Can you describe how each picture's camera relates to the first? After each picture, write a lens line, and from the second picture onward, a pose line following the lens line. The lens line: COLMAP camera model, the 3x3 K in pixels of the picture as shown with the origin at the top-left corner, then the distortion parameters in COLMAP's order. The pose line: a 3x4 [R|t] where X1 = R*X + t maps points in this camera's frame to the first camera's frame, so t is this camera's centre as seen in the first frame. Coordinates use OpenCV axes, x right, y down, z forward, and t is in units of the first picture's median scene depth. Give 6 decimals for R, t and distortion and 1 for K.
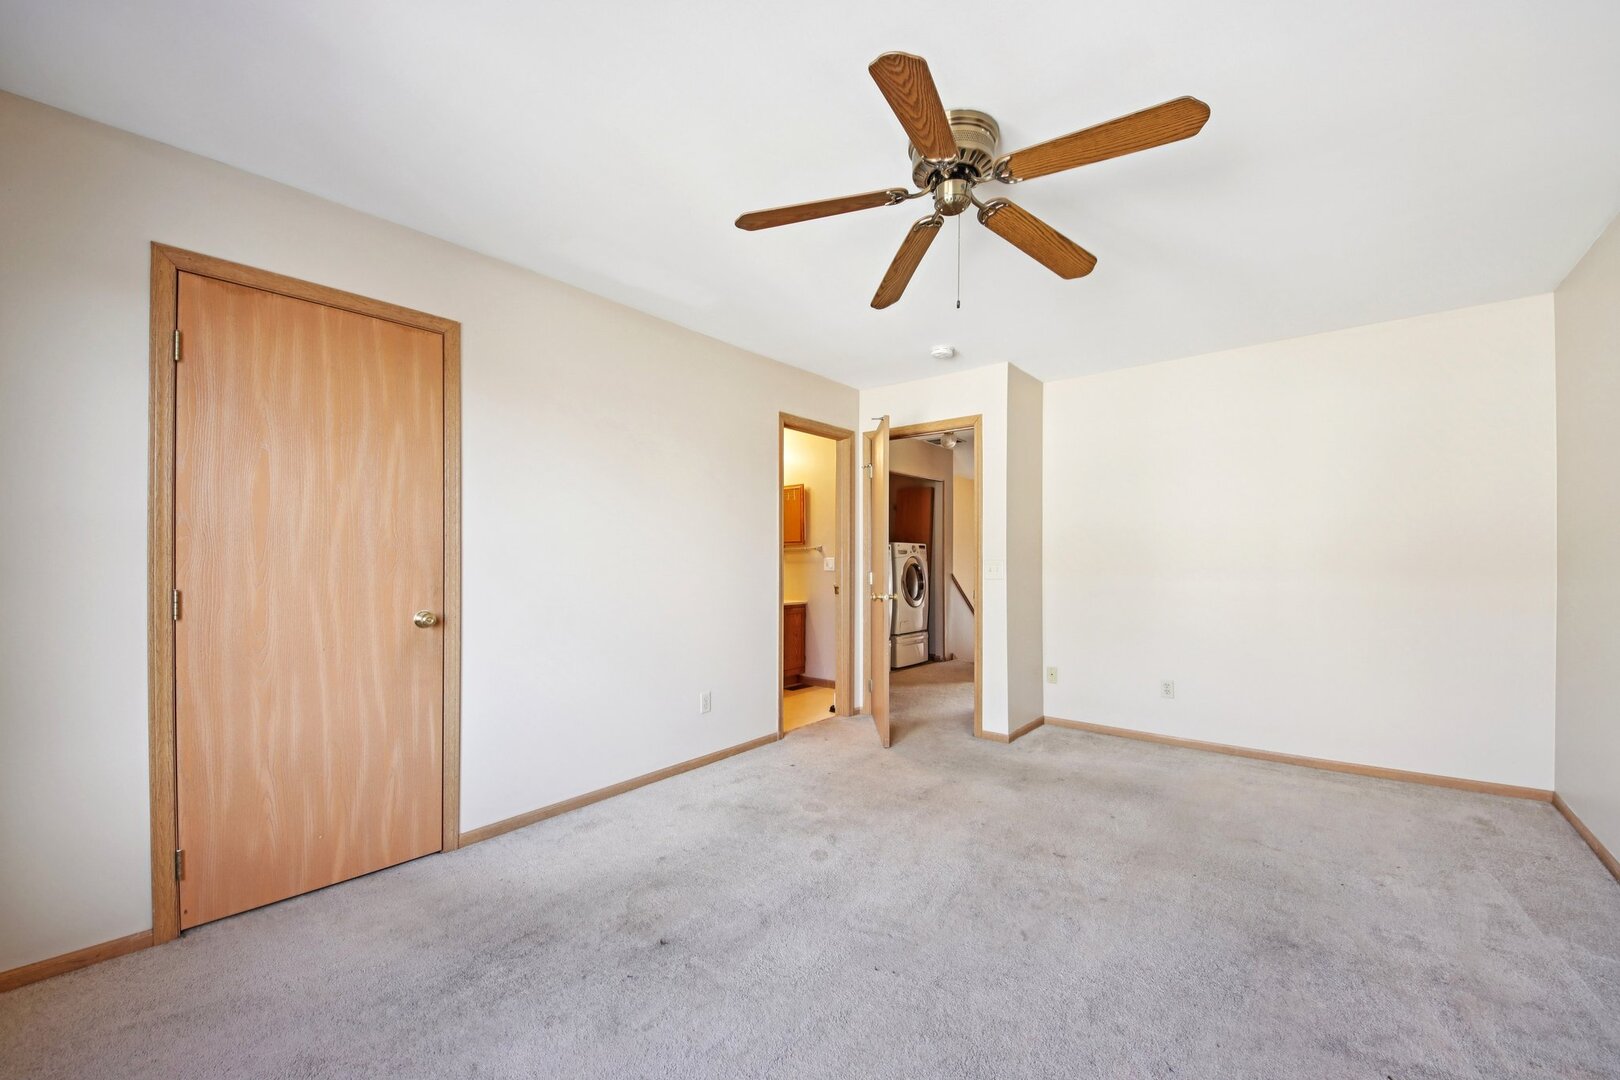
lens RADIAL K [[628.7, 0, 812.3], [0, 628.7, 557.3], [0, 0, 1]] dist [-0.002269, -0.004937]
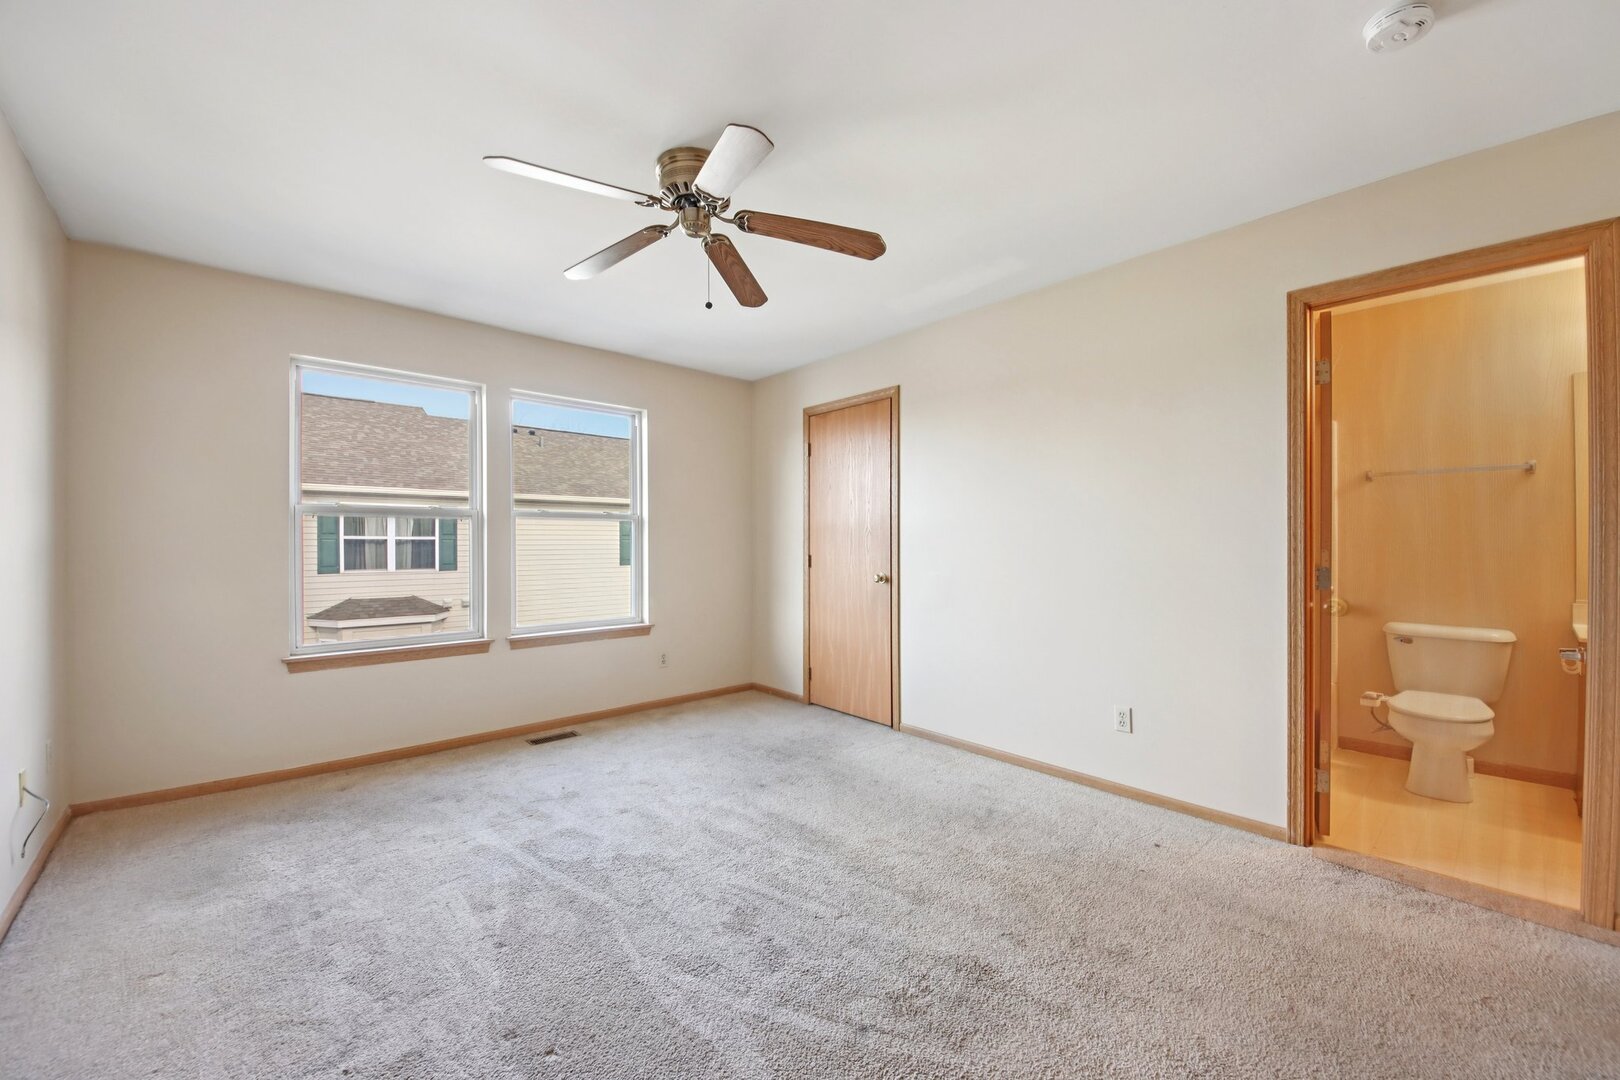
lens RADIAL K [[628.7, 0, 808.0], [0, 628.7, 534.6], [0, 0, 1]] dist [-0.002269, -0.004937]
pose [[-0.163477, -0.020262, -0.986339, 0.998174], [-0.006374, 0.999790, -0.019482, 0.021578], [0.986526, 0.003102, -0.163572, 1.060725]]
